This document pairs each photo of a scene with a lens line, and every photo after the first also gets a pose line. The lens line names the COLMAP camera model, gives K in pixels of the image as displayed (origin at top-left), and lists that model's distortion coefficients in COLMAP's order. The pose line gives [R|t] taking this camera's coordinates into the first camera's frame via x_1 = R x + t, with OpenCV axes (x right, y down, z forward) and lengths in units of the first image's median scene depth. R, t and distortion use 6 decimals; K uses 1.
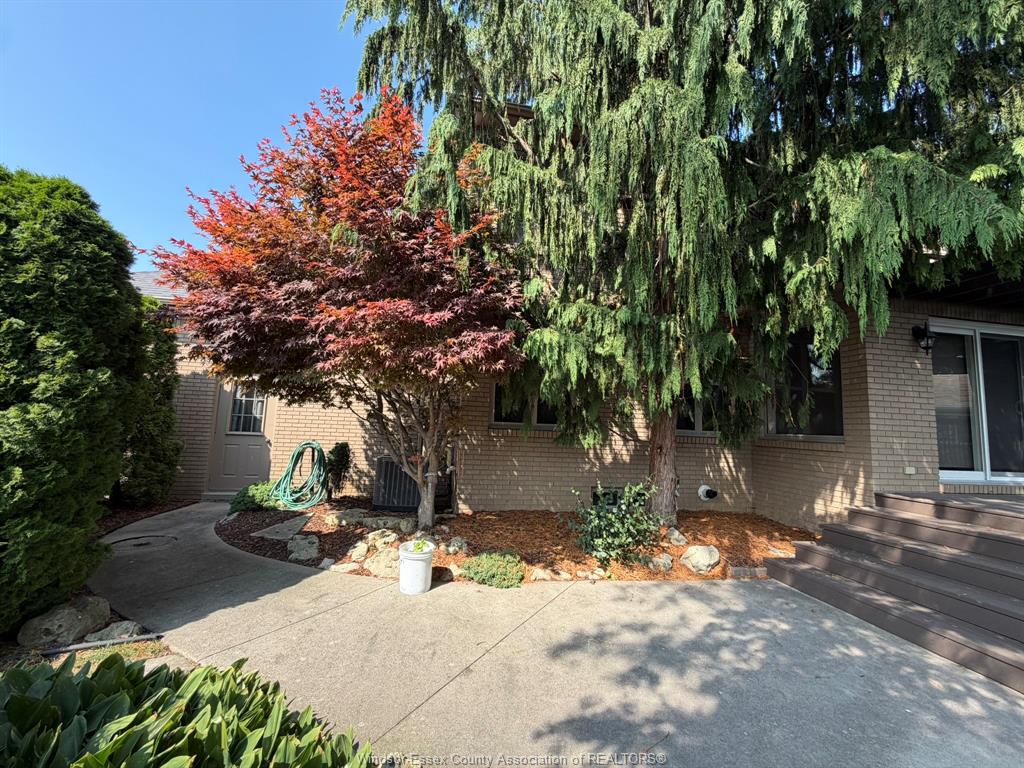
lens RADIAL K [[407.2, 0, 507.7], [0, 407.2, 383.8], [0, 0, 1]] dist [-0.000994, 0.000129]
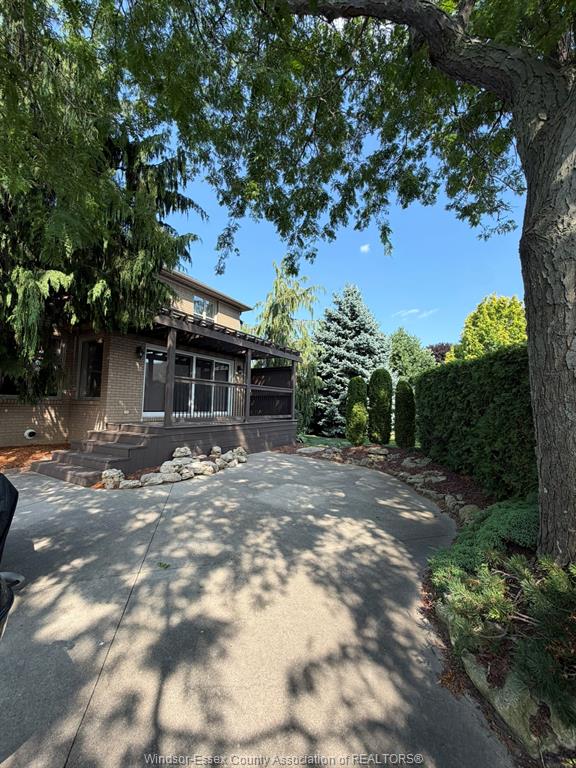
lens RADIAL K [[305.4, 0, 286.9], [0, 305.4, 379.8], [0, 0, 1]] dist [-0.000994, 0.000129]
pose [[0.656303, 0.036522, 0.753613, 0.366641], [-0.068603, 0.997579, 0.011400, -0.048155], [-0.751372, -0.059182, 0.657220, -0.862512]]
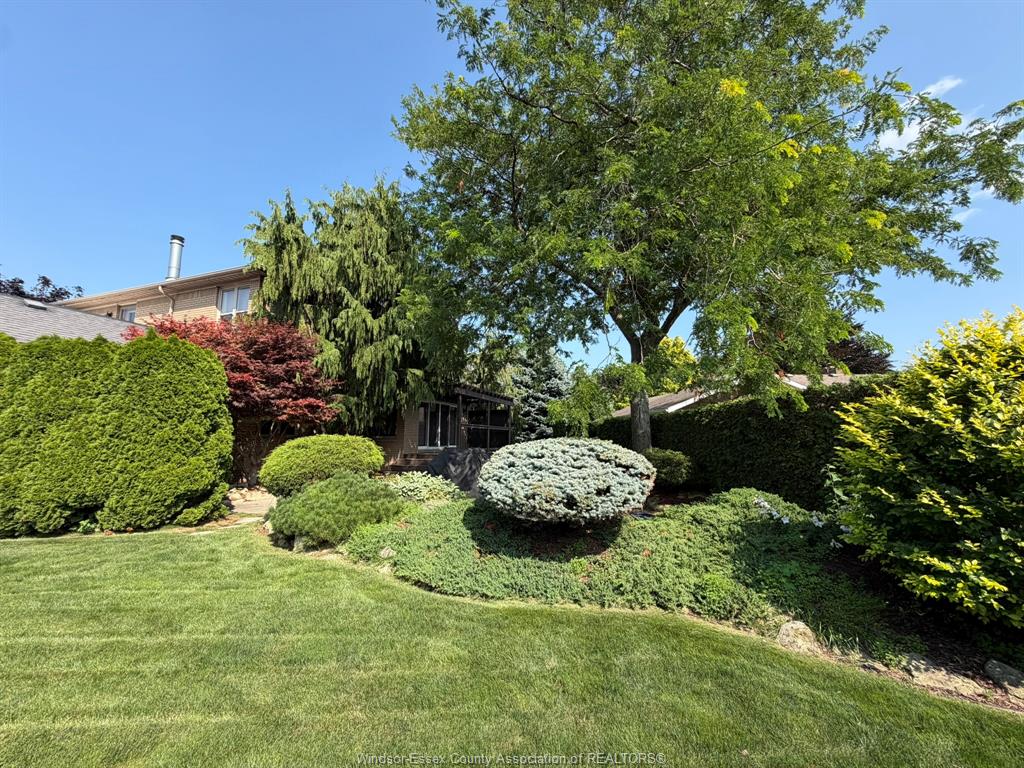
lens RADIAL K [[407.2, 0, 507.7], [0, 407.2, 383.8], [0, 0, 1]] dist [-0.000994, 0.000129]
pose [[0.493547, 0.079747, 0.866055, -1.741576], [-0.072228, 0.996106, -0.050561, -0.205525], [-0.866715, -0.037599, 0.497385, -1.469684]]
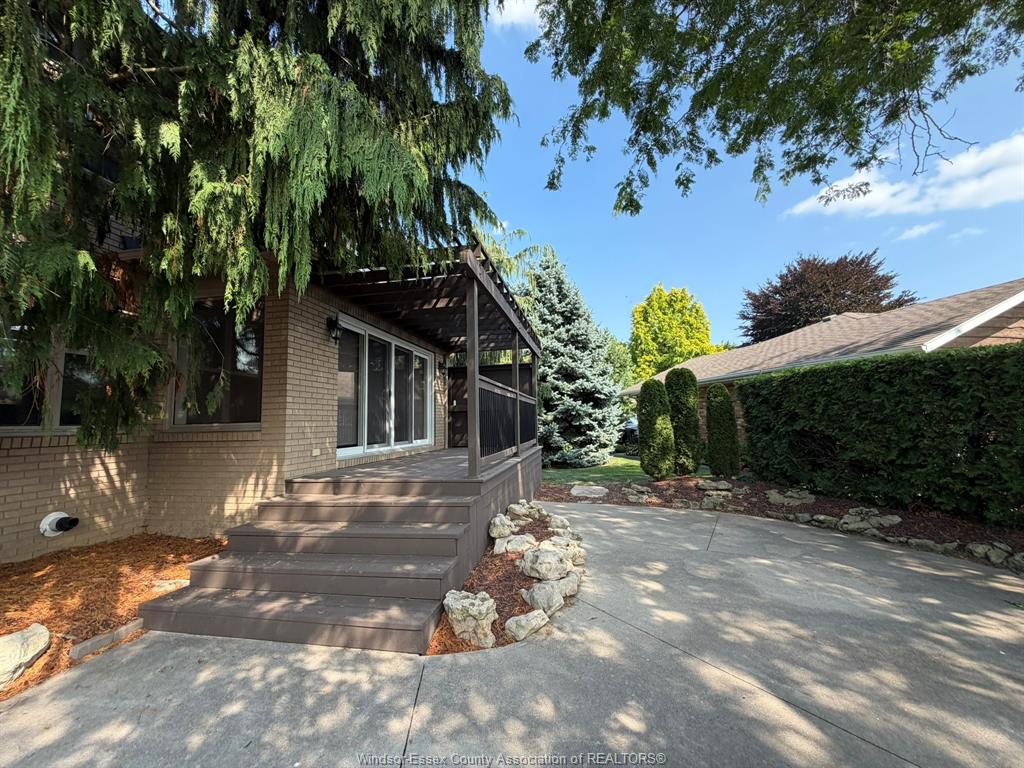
lens RADIAL K [[407.2, 0, 507.7], [0, 407.2, 383.8], [0, 0, 1]] dist [-0.000994, 0.000129]
pose [[0.349712, 0.041242, 0.935949, 0.206327], [-0.059724, 0.997980, -0.021659, 0.036257], [-0.934952, -0.048324, 0.351469, 0.213337]]
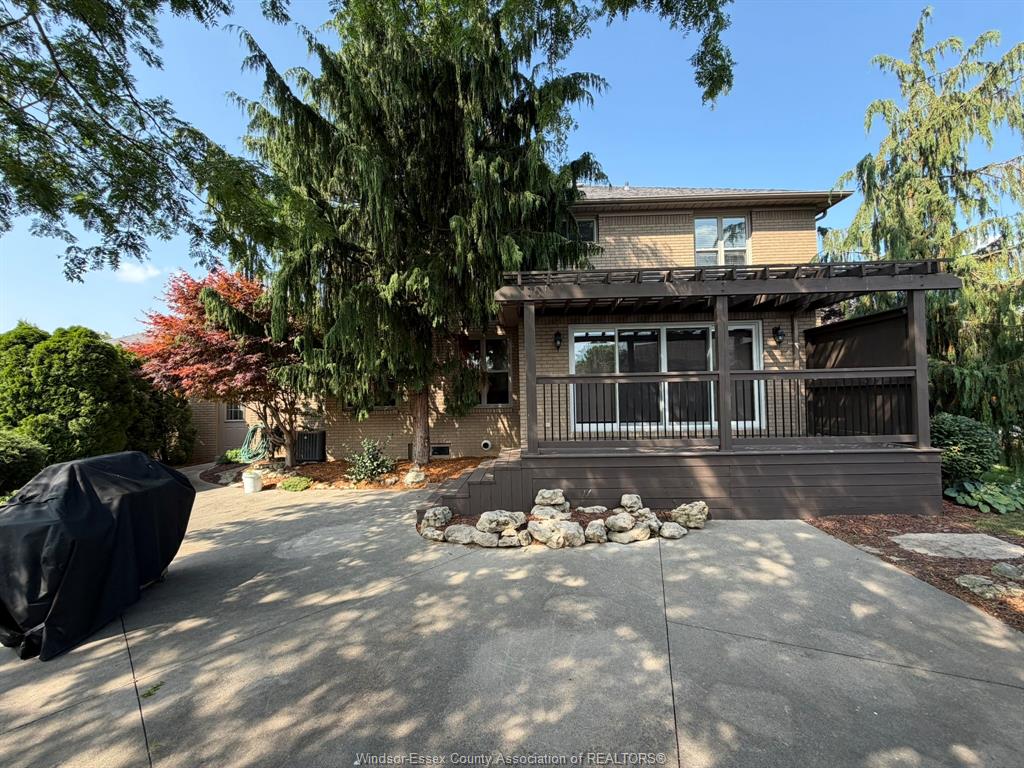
lens RADIAL K [[412.2, 0, 512.0], [0, 412.2, 384.0], [0, 0, 1]] dist [0.000163, -0.000129]
pose [[0.978387, -0.066078, -0.195941, 1.399966], [0.080099, 0.994697, 0.064515, -0.075797], [0.190639, -0.078815, 0.978491, -0.724616]]
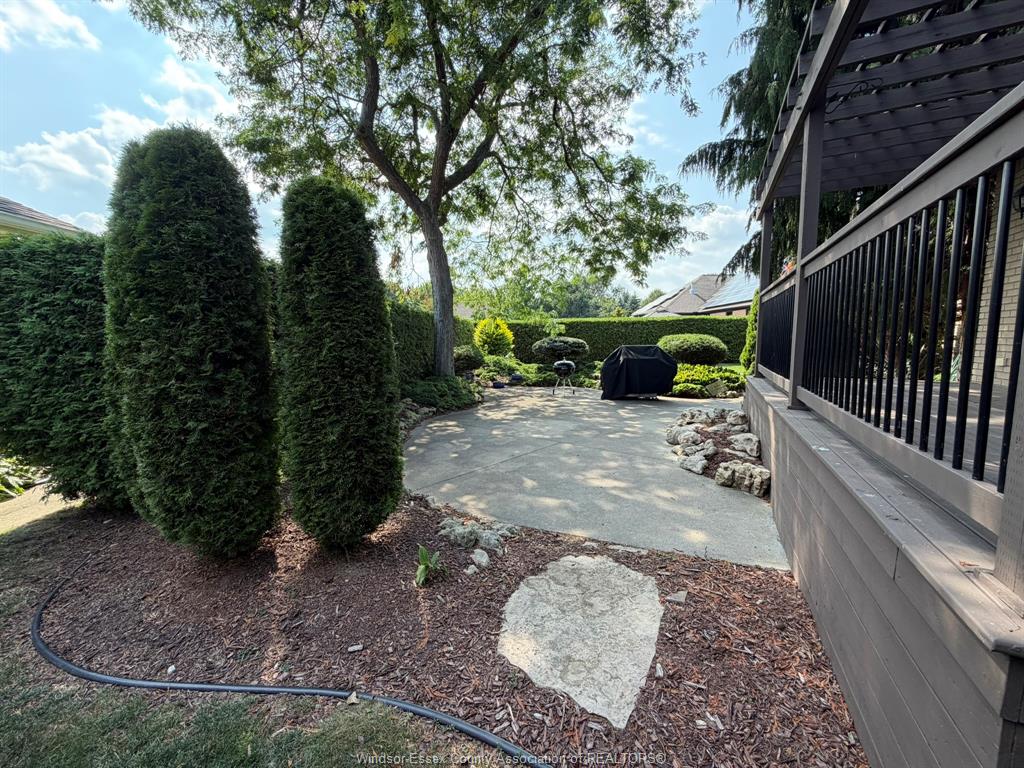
lens RADIAL K [[407.2, 0, 507.7], [0, 407.2, 383.8], [0, 0, 1]] dist [-0.000994, 0.000129]
pose [[-0.581079, 0.061675, -0.811507, 2.797416], [0.075254, 0.996924, 0.021881, 0.191225], [0.810360, -0.048355, -0.583933, 0.783672]]
